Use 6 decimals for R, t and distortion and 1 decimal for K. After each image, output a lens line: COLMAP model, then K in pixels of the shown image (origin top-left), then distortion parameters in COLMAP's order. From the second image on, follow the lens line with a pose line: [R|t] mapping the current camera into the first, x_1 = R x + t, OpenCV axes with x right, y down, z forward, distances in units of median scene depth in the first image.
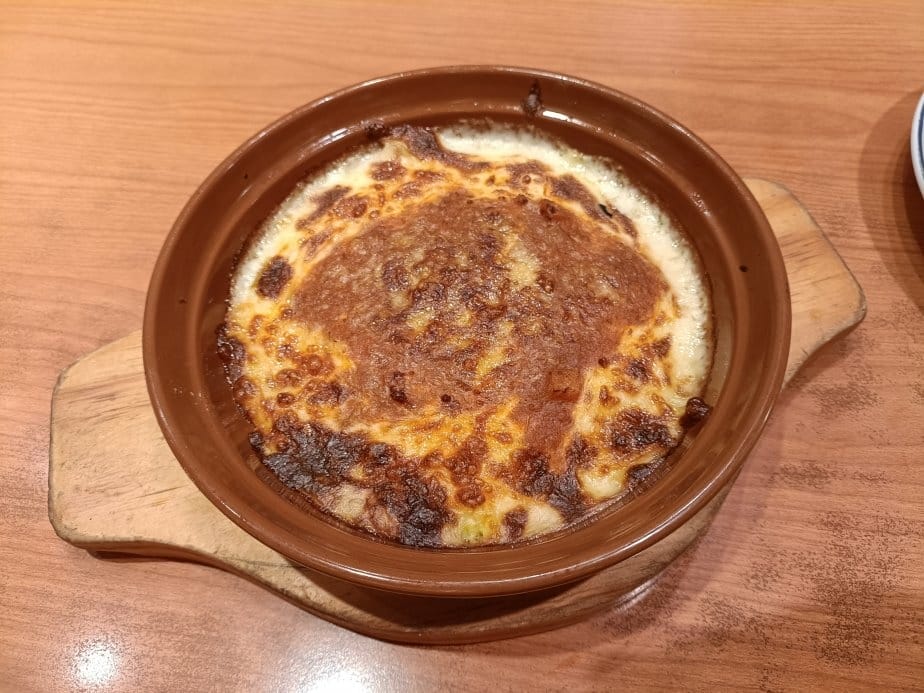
lens RADIAL K [[669.8, 0, 465.0], [0, 669.8, 352.2], [0, 0, 1]] dist [0.046661, -0.056407]
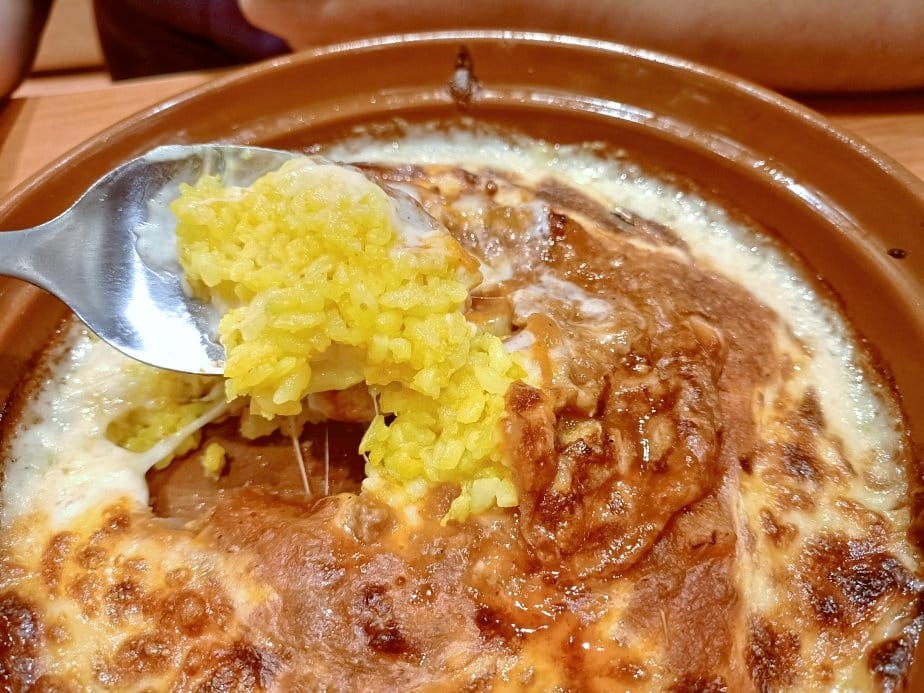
lens RADIAL K [[721.5, 0, 462.0], [0, 721.5, 346.5], [0, 0, 1]] dist [0.003490, -0.001171]
pose [[0.956674, -0.217022, 0.194102, -0.096365], [0.242514, 0.962855, -0.118735, -0.058773], [-0.161124, 0.160663, 0.973769, 0.428882]]
